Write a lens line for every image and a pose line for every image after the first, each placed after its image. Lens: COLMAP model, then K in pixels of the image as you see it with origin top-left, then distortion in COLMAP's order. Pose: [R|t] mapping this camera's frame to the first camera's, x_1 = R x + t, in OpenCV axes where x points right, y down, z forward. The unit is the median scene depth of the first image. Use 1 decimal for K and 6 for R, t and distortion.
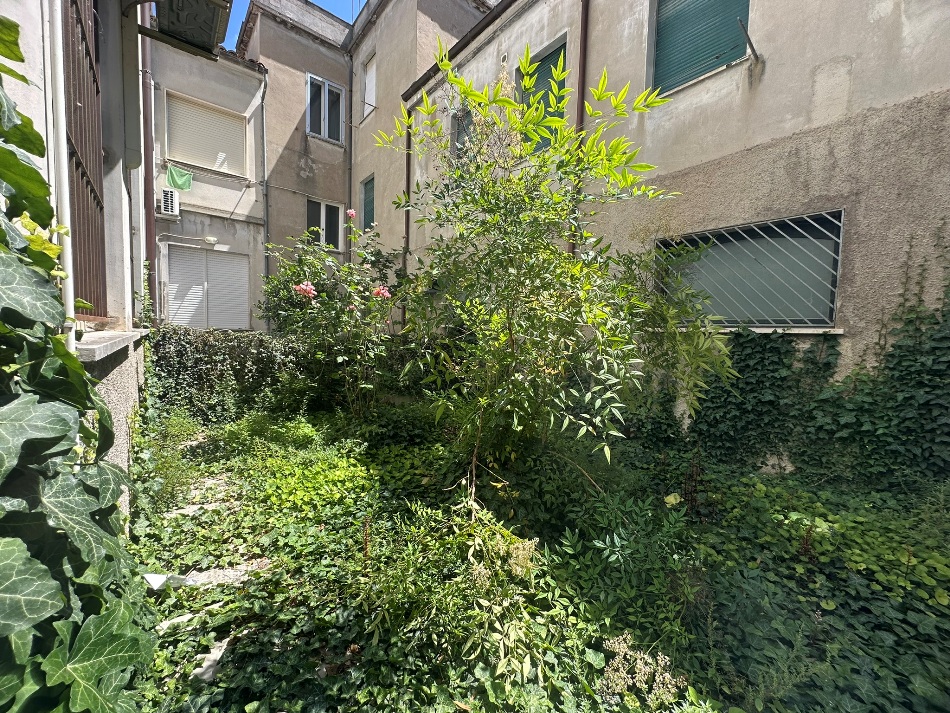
lens RADIAL K [[382.8, 0, 475.7], [0, 382.8, 357.2], [0, 0, 1]] dist [-0.004071, 0.000913]
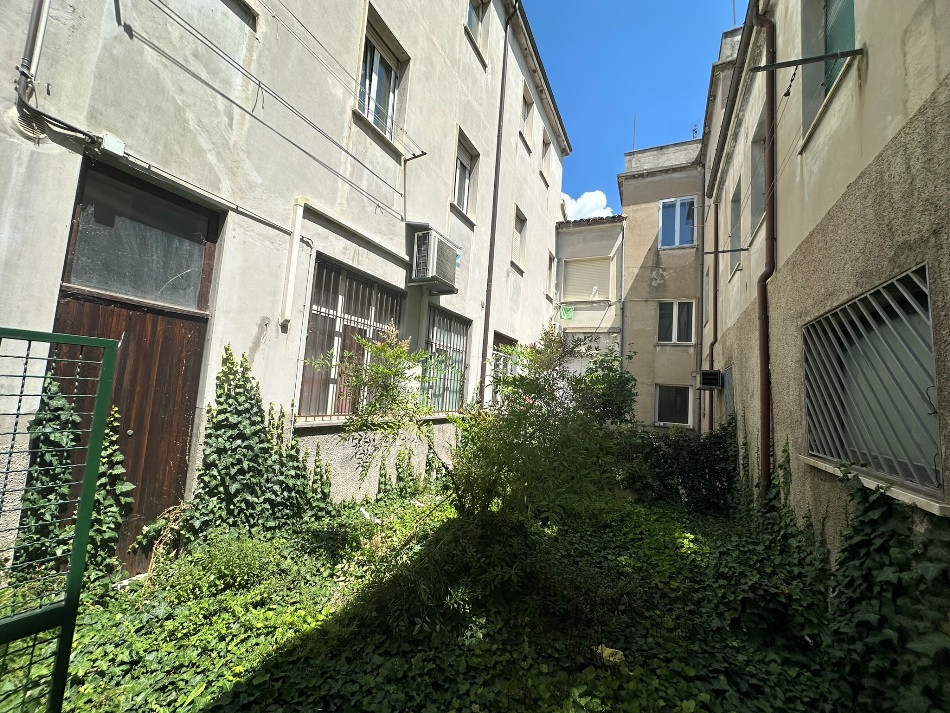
lens RADIAL K [[382.8, 0, 476.3], [0, 382.8, 357.3], [0, 0, 1]] dist [-0.004071, 0.000913]
pose [[0.421096, -0.084145, -0.903105, 0.355077], [-0.107398, 0.984057, -0.141765, -0.036321], [0.900635, 0.156689, 0.405345, 0.078385]]
